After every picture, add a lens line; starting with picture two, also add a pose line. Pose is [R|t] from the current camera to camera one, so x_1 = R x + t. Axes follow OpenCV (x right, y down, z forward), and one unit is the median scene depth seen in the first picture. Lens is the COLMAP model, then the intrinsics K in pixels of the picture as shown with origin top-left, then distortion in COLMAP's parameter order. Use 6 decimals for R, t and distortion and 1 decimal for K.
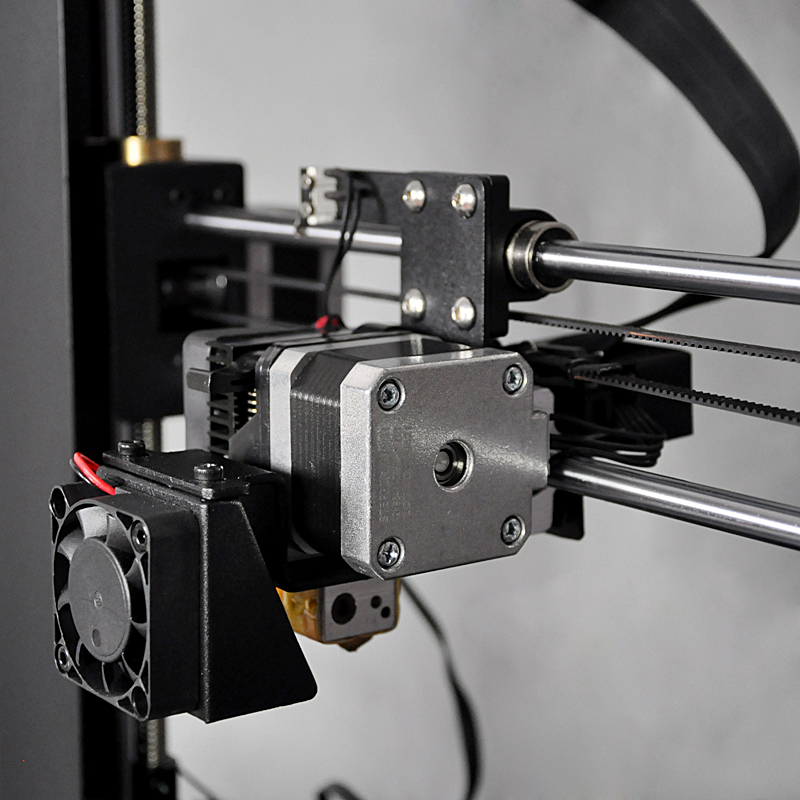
lens RADIAL K [[1877.6, 0, 400.0], [0, 1877.6, 400.0], [0, 0, 1]] dist [0.092518, 0.621486]
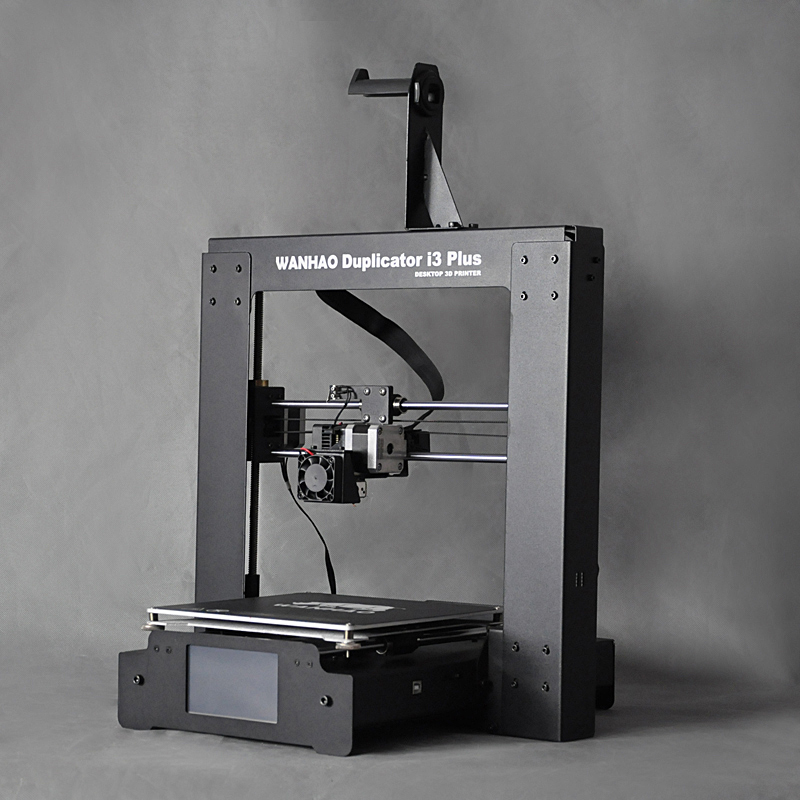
lens RADIAL K [[2431.8, 0, 400.0], [0, 2431.8, 400.0], [0, 0, 1]] dist [0.435982, 2.338540]
pose [[0.954897, 0.019913, 0.296269, -1.555901], [0.028996, 0.986727, -0.159779, 0.790674], [-0.295519, 0.161163, 0.941645, -4.177519]]
